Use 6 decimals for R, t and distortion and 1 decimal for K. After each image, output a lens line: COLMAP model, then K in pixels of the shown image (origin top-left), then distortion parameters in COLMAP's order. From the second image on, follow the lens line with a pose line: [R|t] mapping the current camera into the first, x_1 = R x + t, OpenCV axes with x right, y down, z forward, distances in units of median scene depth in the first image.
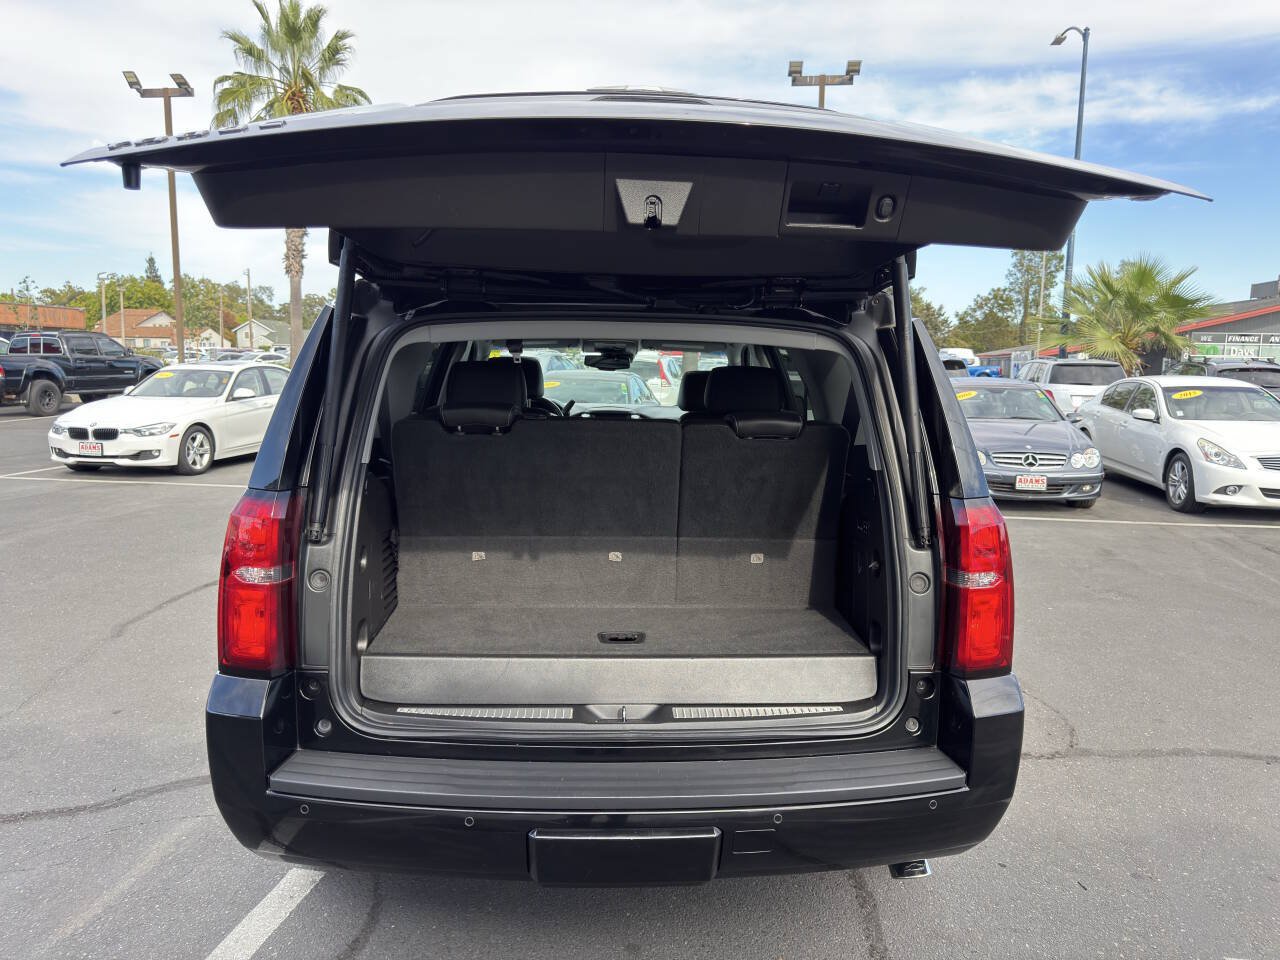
lens RADIAL K [[909.6, 0, 640.3], [0, 909.6, 472.3], [0, 0, 1]] dist [0.024769, -0.025637]
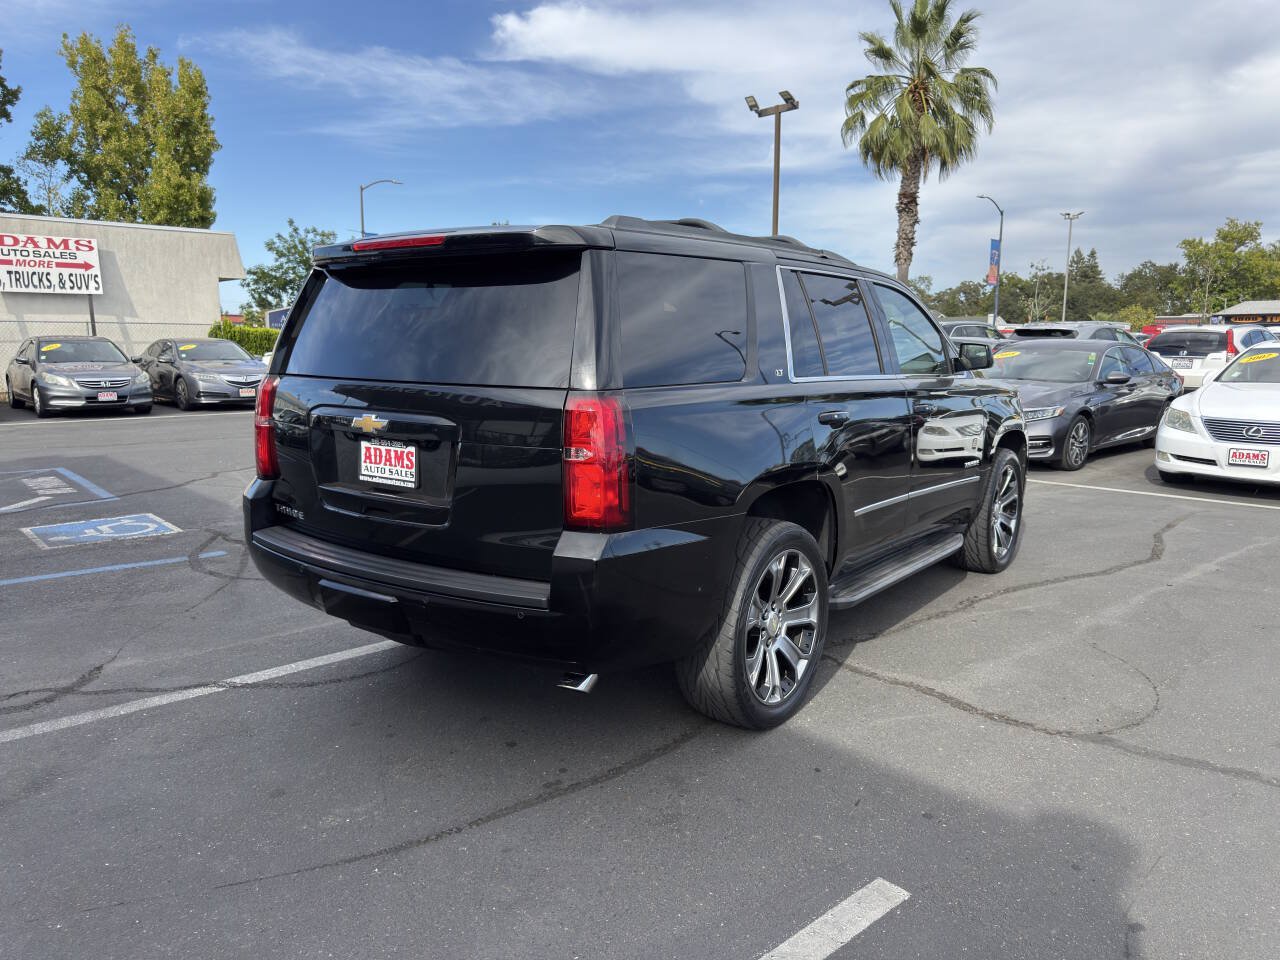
lens RADIAL K [[909.6, 0, 647.9], [0, 909.6, 482.1], [0, 0, 1]] dist [0.024769, -0.025637]
pose [[0.775272, 0.083656, -0.626063, 0.254492], [-0.069081, 0.996475, 0.047606, 0.018553], [0.627838, 0.006341, 0.778318, 0.017016]]
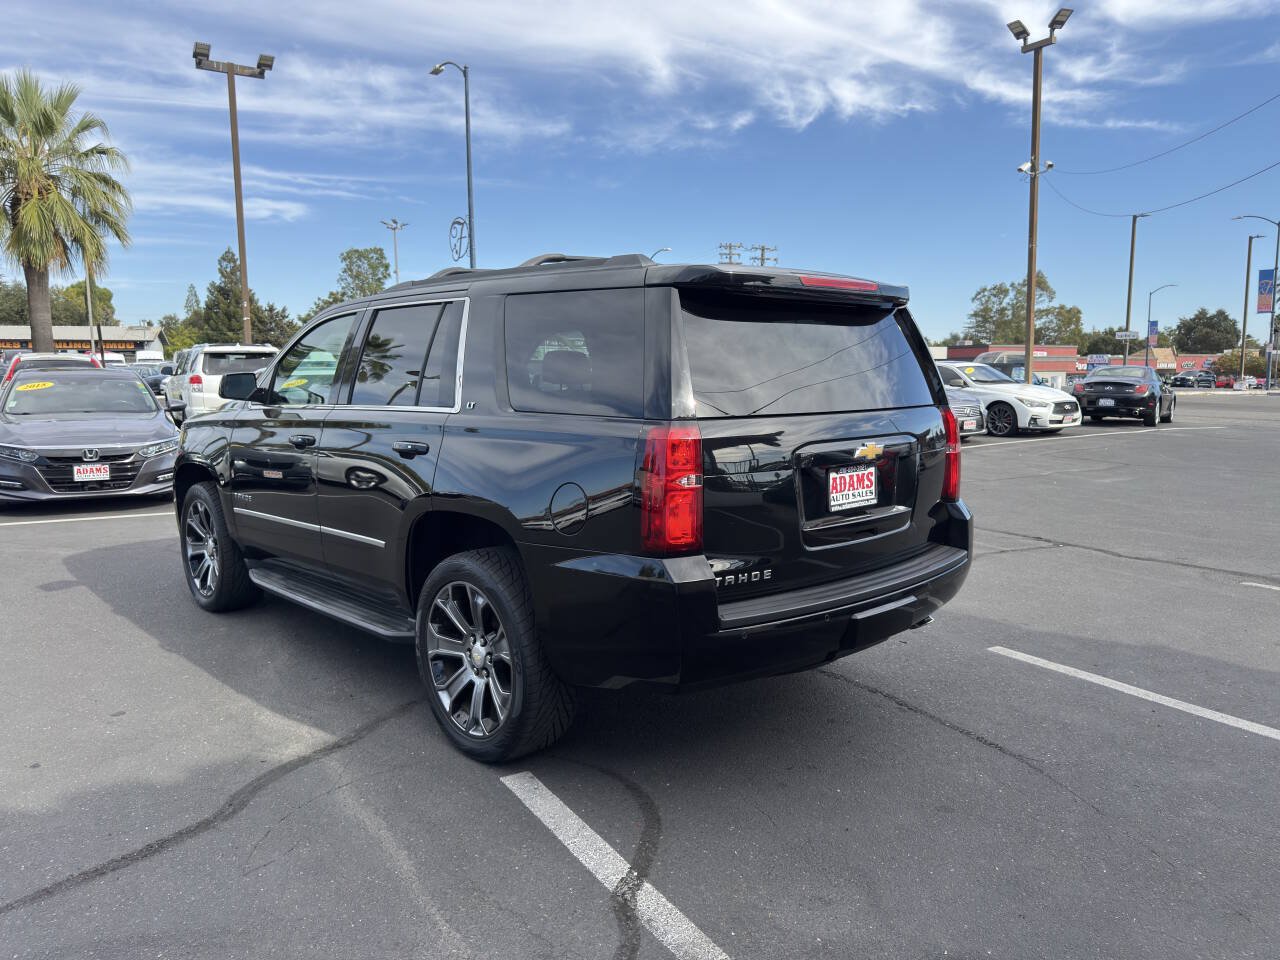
lens RADIAL K [[909.6, 0, 639.5], [0, 909.6, 478.1], [0, 0, 1]] dist [0.024769, -0.025637]
pose [[0.758506, -0.098934, 0.644112, -0.266861], [0.097396, 0.994518, 0.038061, 0.009656], [-0.644346, 0.033864, 0.763984, 0.001424]]
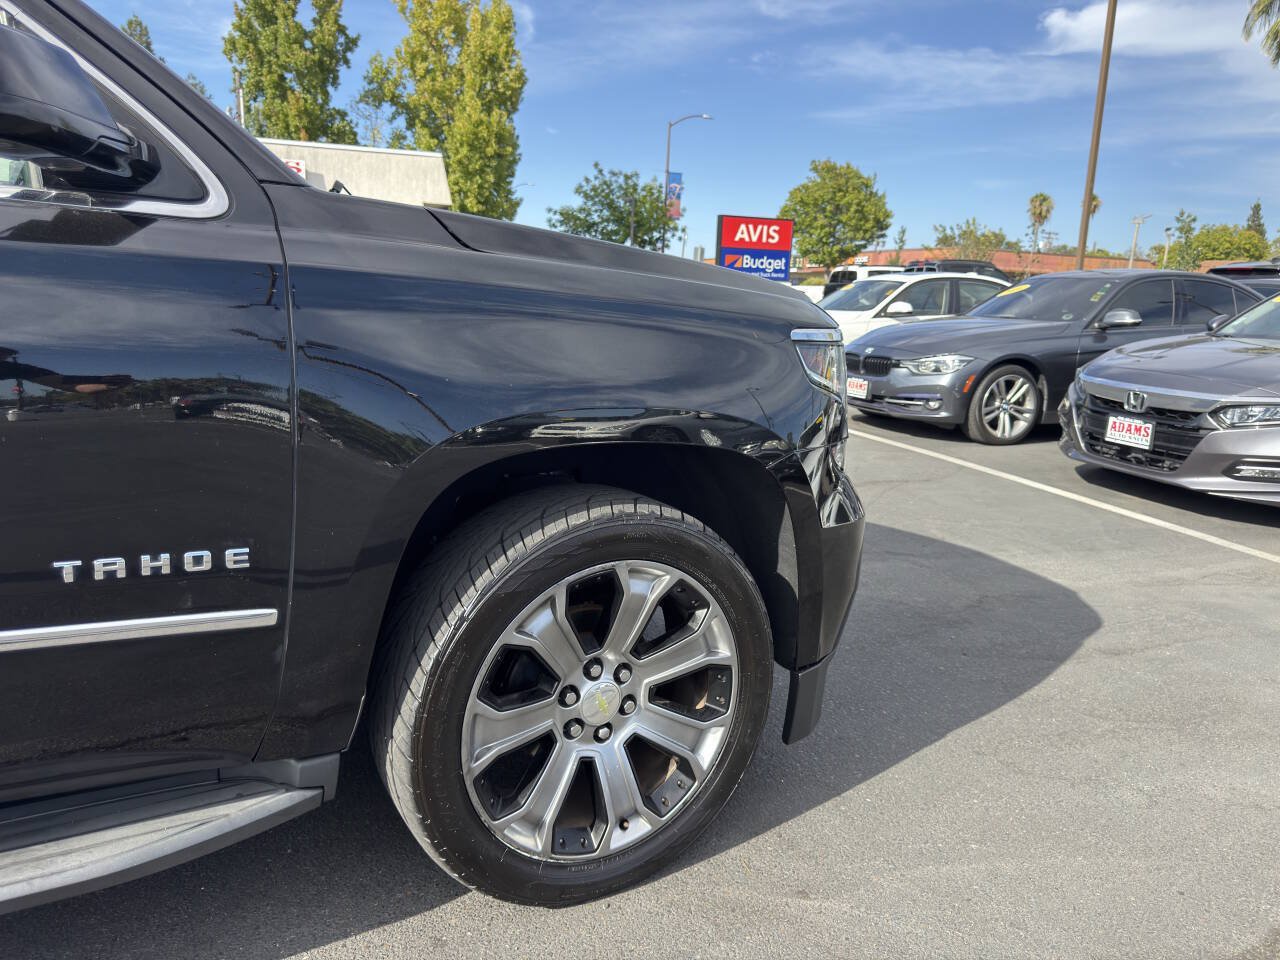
lens RADIAL K [[909.6, 0, 630.5], [0, 909.6, 485.9], [0, 0, 1]] dist [0.024769, -0.025637]
pose [[0.458925, 0.188008, -0.868355, 0.187889], [-0.139880, 0.980455, 0.138352, -0.014699], [0.877395, 0.057972, 0.476254, 0.522419]]
